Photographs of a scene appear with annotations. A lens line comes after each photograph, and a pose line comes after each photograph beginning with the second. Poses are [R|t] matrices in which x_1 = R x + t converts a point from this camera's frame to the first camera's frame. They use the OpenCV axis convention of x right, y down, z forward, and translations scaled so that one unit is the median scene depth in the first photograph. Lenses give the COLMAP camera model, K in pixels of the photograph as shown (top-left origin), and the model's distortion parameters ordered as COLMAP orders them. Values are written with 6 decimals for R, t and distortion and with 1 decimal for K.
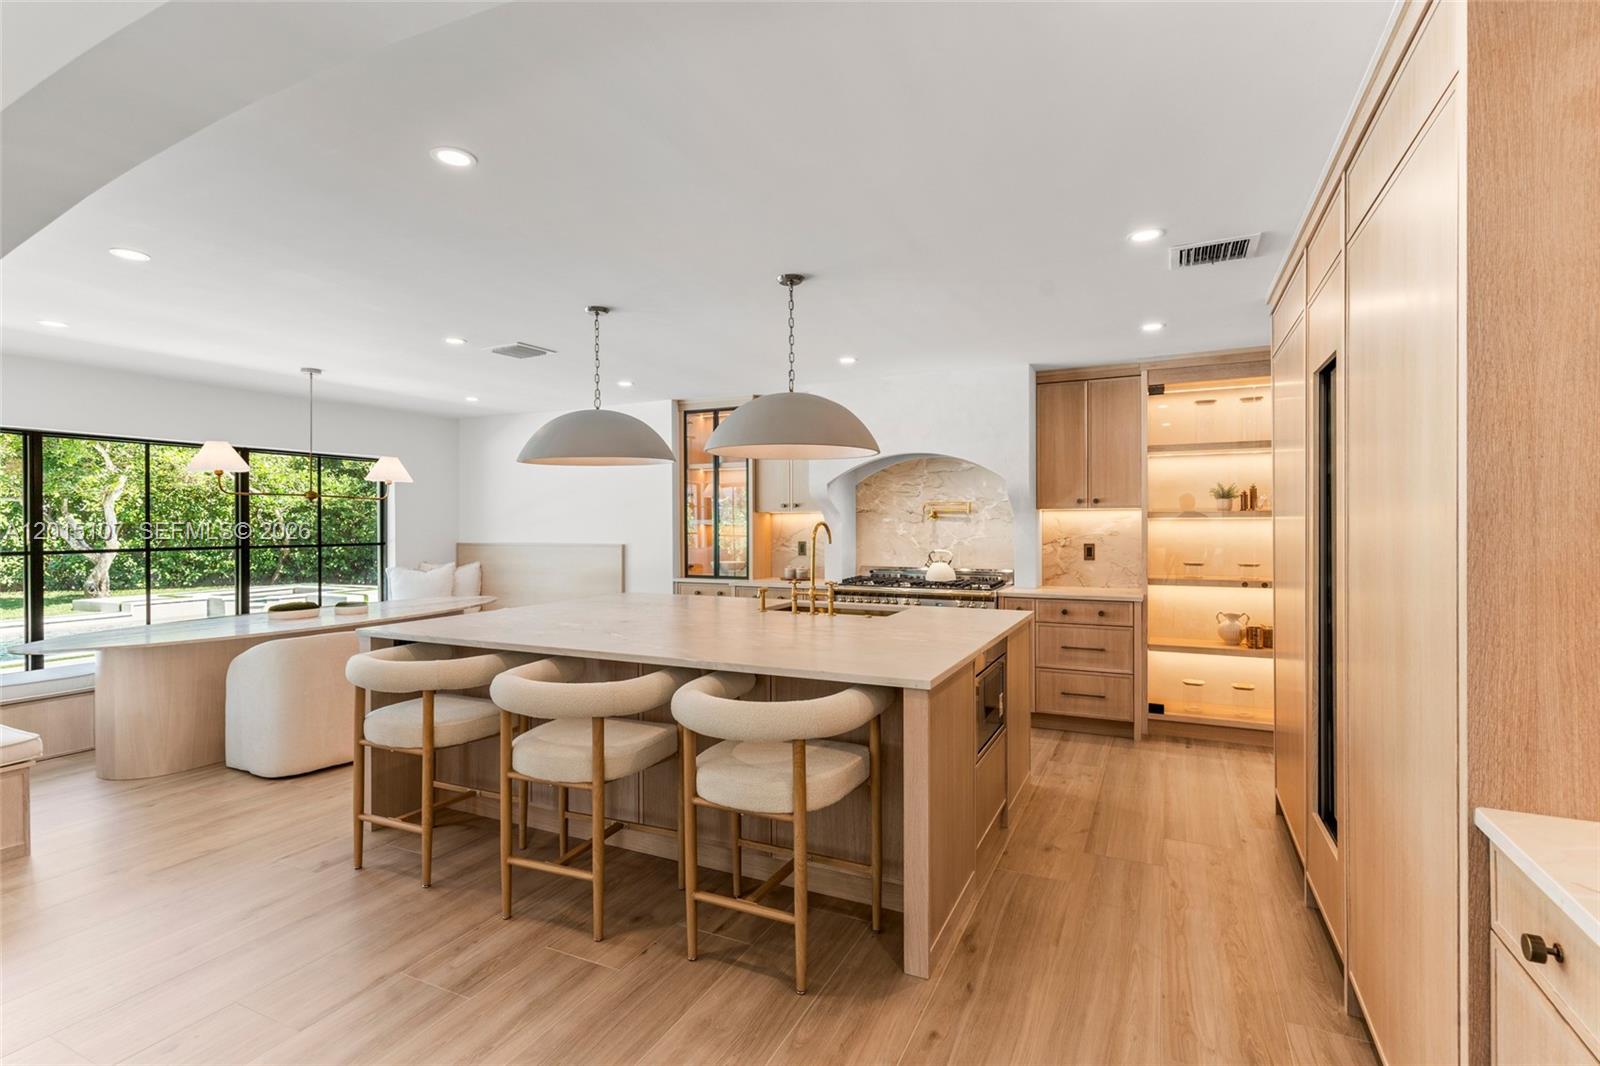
lens RADIAL K [[788.7, 0, 804.1], [0, 788.7, 532.1], [0, 0, 1]] dist [-0.000410, 0.003976]
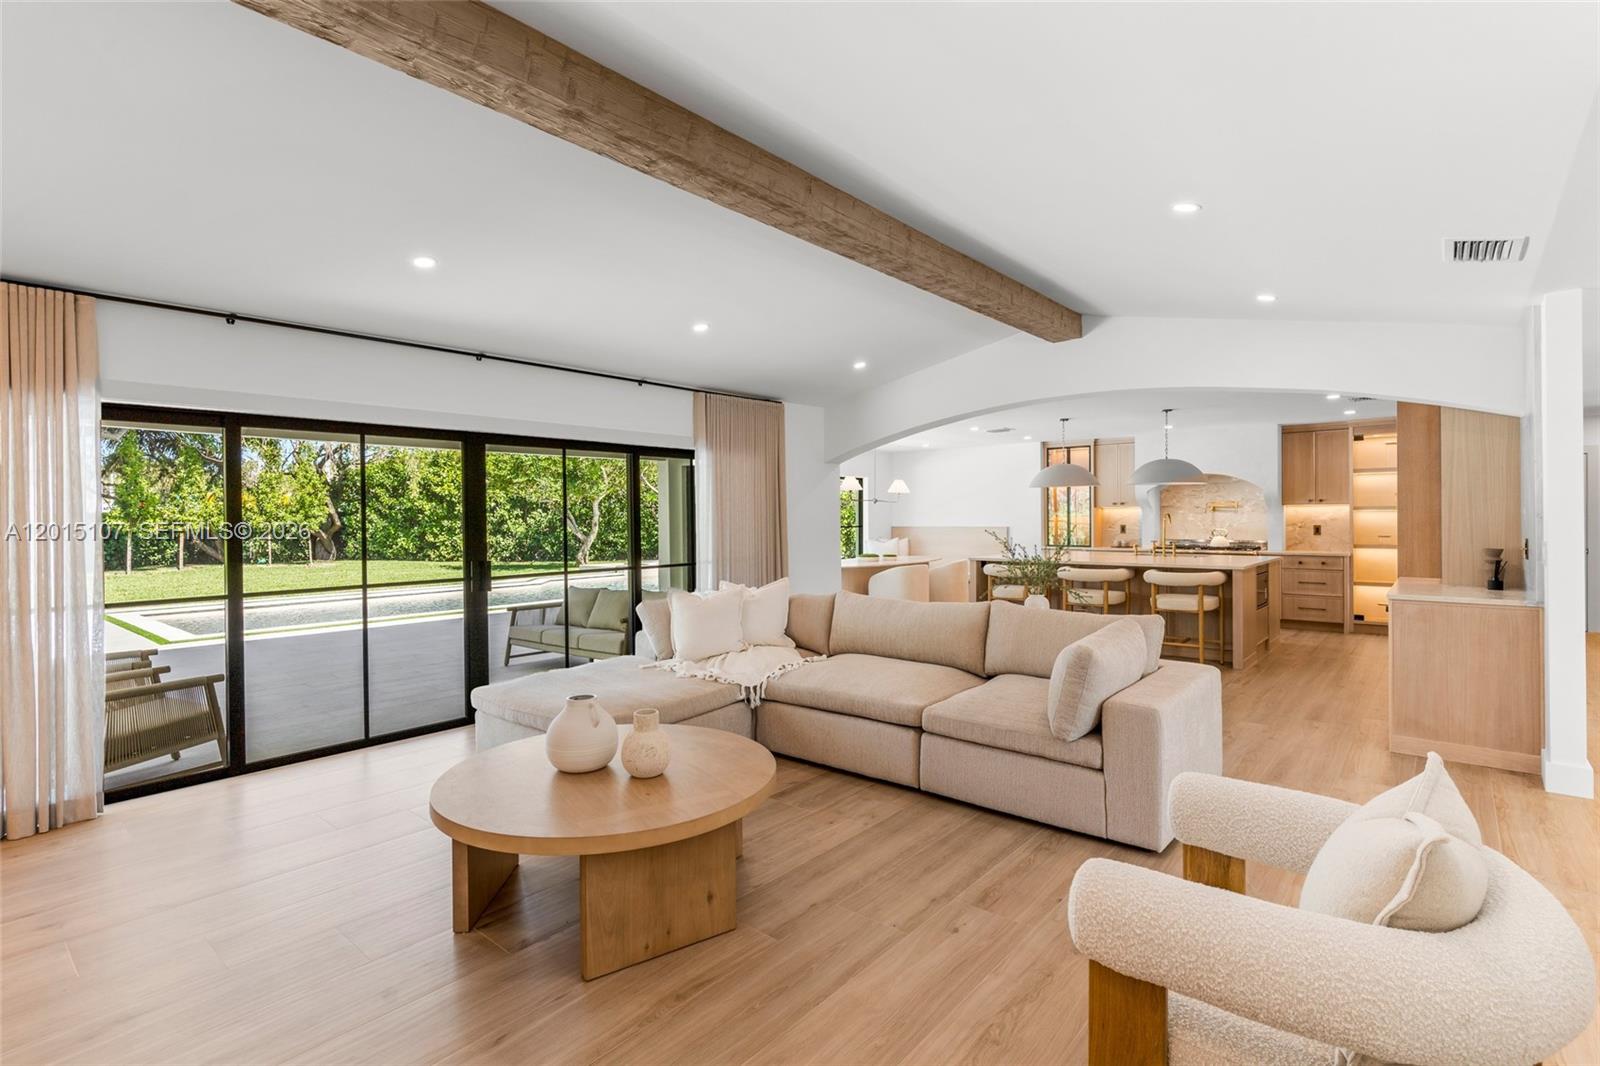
lens RADIAL K [[788.7, 0, 794.9], [0, 788.7, 518.9], [0, 0, 1]] dist [-0.000410, 0.003976]
pose [[0.965883, -0.002322, -0.258967, -0.304749], [0.000966, 0.999985, -0.005362, 0.009760], [0.258975, 0.004929, 0.965871, -0.998928]]
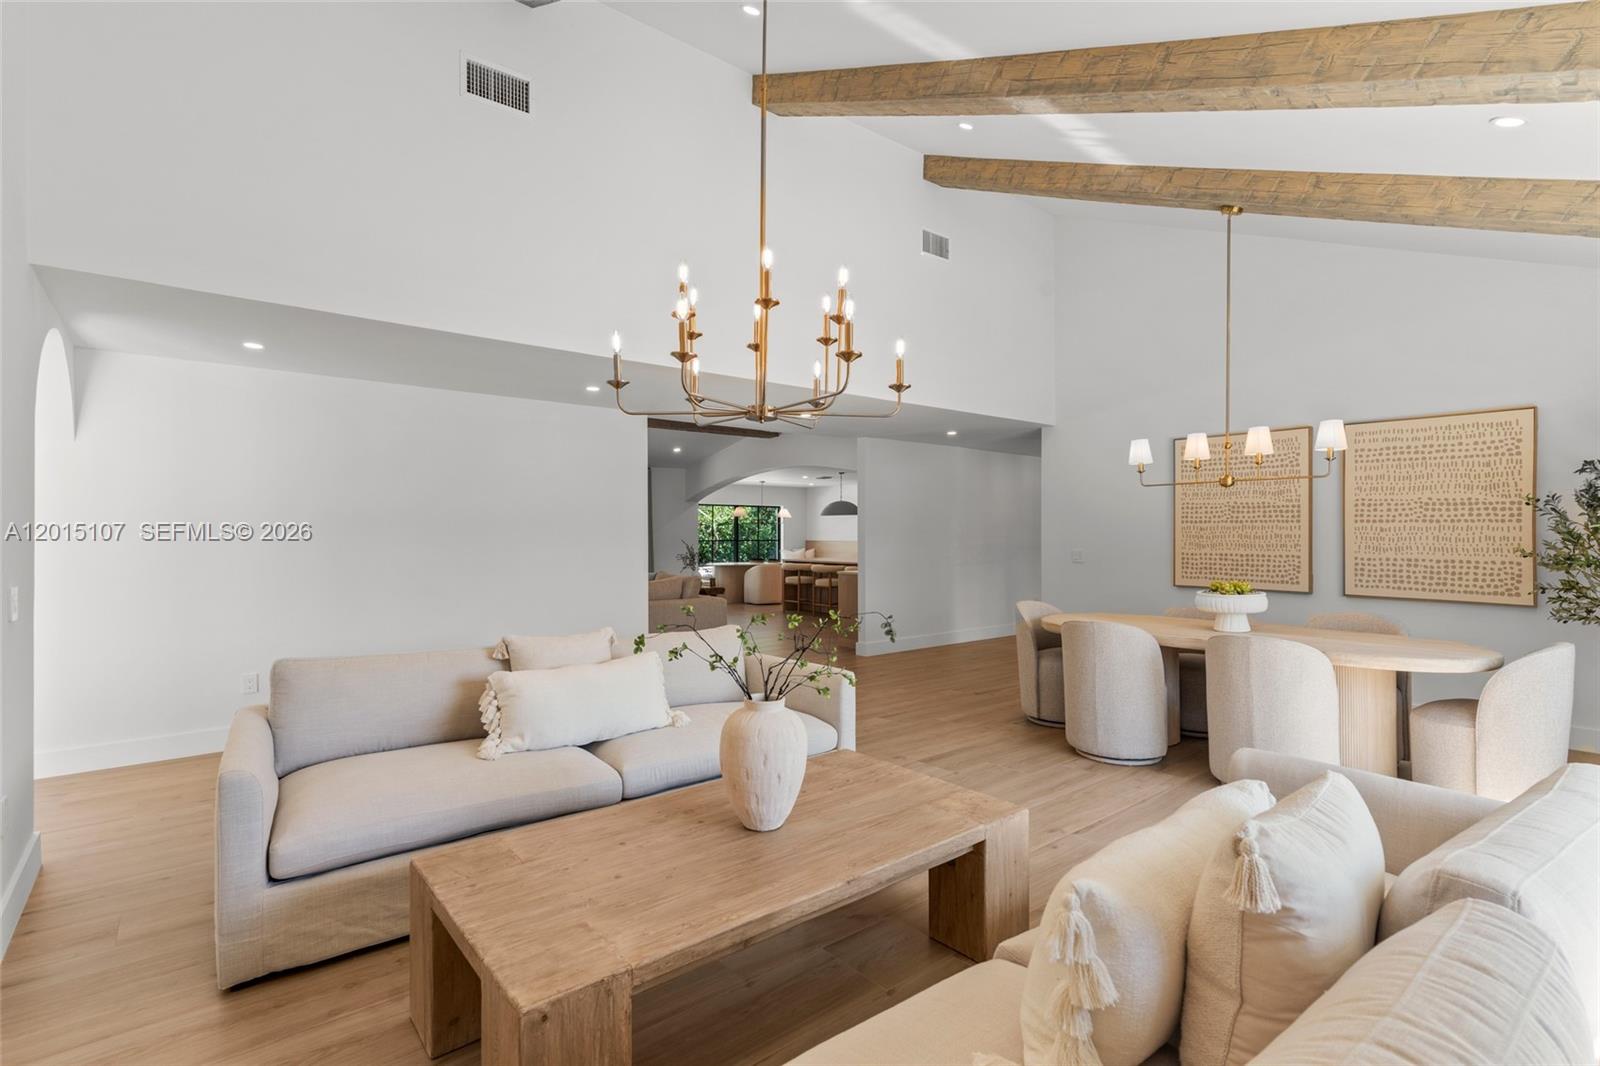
lens RADIAL K [[788.7, 0, 799.1], [0, 788.7, 534.5], [0, 0, 1]] dist [-0.000410, 0.003976]
pose [[0.910123, 0.004123, -0.414318, 0.781859], [-0.007199, 0.999957, -0.005862, 0.015671], [0.414276, 0.008318, 0.910113, -1.744548]]
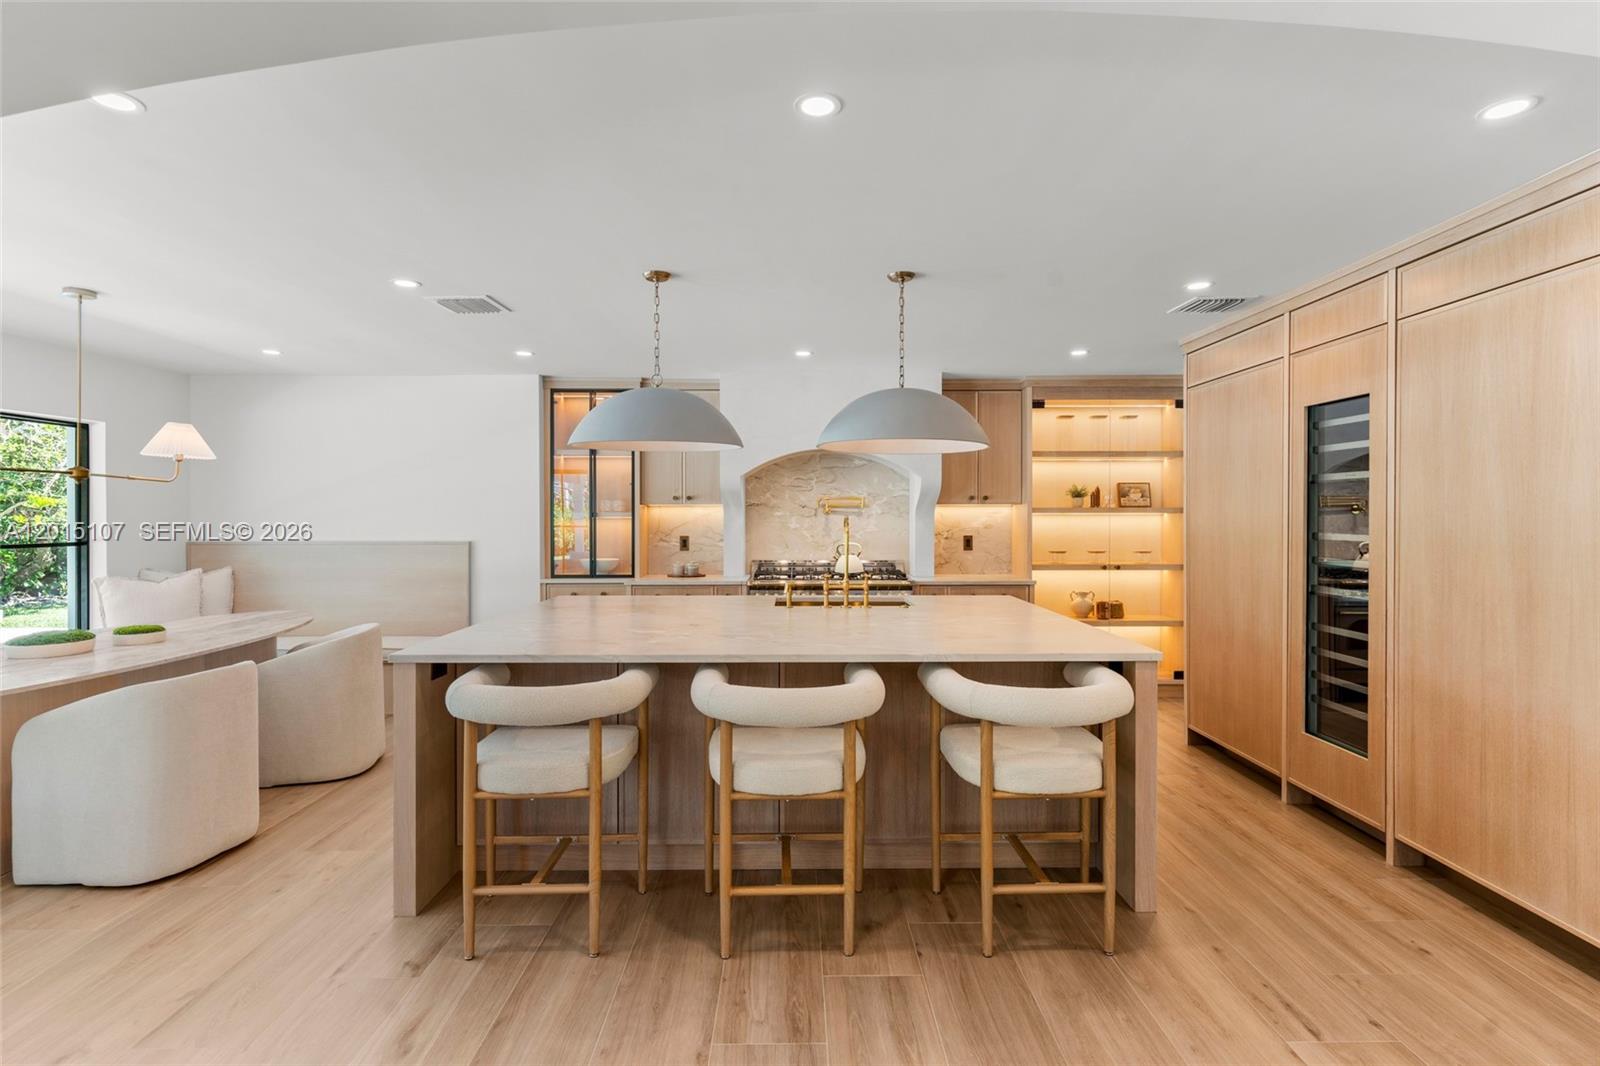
lens RADIAL K [[788.7, 0, 830.5], [0, 788.7, 544.7], [0, 0, 1]] dist [-0.000410, 0.003976]
pose [[0.888892, -0.014158, 0.457897, -0.359158], [0.002507, 0.999658, 0.026043, -0.002353], [-0.458109, -0.022001, 0.888624, 0.089216]]
